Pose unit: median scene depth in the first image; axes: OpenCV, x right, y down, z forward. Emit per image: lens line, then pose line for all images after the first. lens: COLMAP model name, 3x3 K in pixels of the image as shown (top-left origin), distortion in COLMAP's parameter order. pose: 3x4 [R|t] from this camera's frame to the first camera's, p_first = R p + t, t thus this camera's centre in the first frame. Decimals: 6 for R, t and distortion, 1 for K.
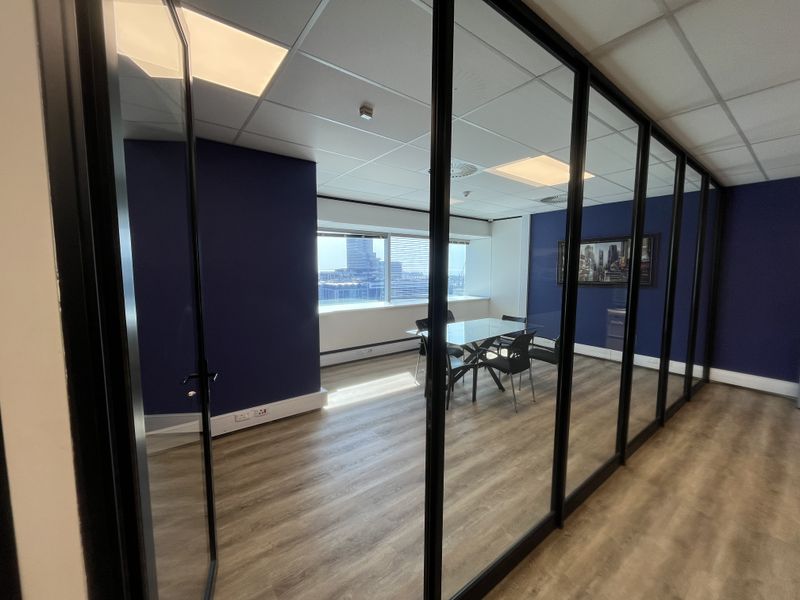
lens RADIAL K [[324.3, 0, 402.0], [0, 324.3, 300.3], [0, 0, 1]] dist [-0.003096, 0.000460]
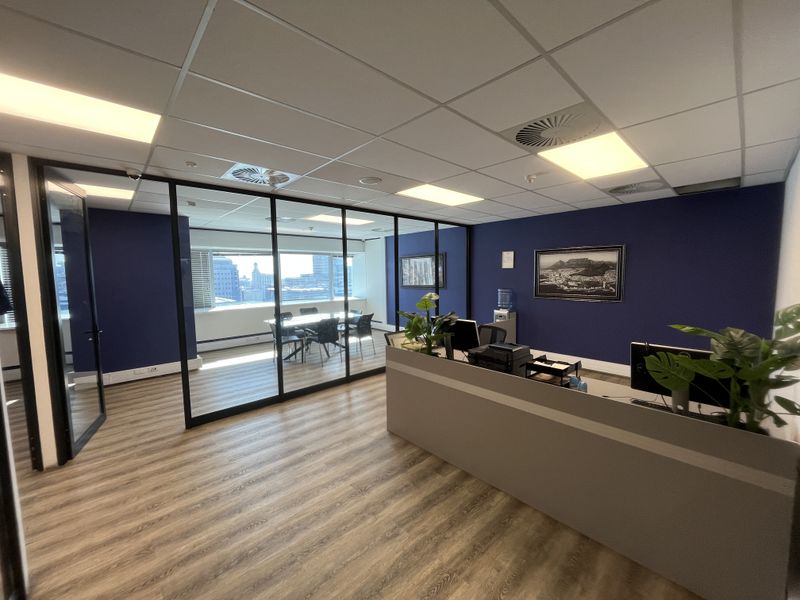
lens RADIAL K [[324.3, 0, 400.4], [0, 324.3, 298.5], [0, 0, 1]] dist [-0.003096, 0.000460]
pose [[0.995866, -0.022269, 0.088063, 0.381940], [0.023850, 0.999572, -0.016944, 0.024161], [-0.087648, 0.018974, 0.995971, -0.420892]]
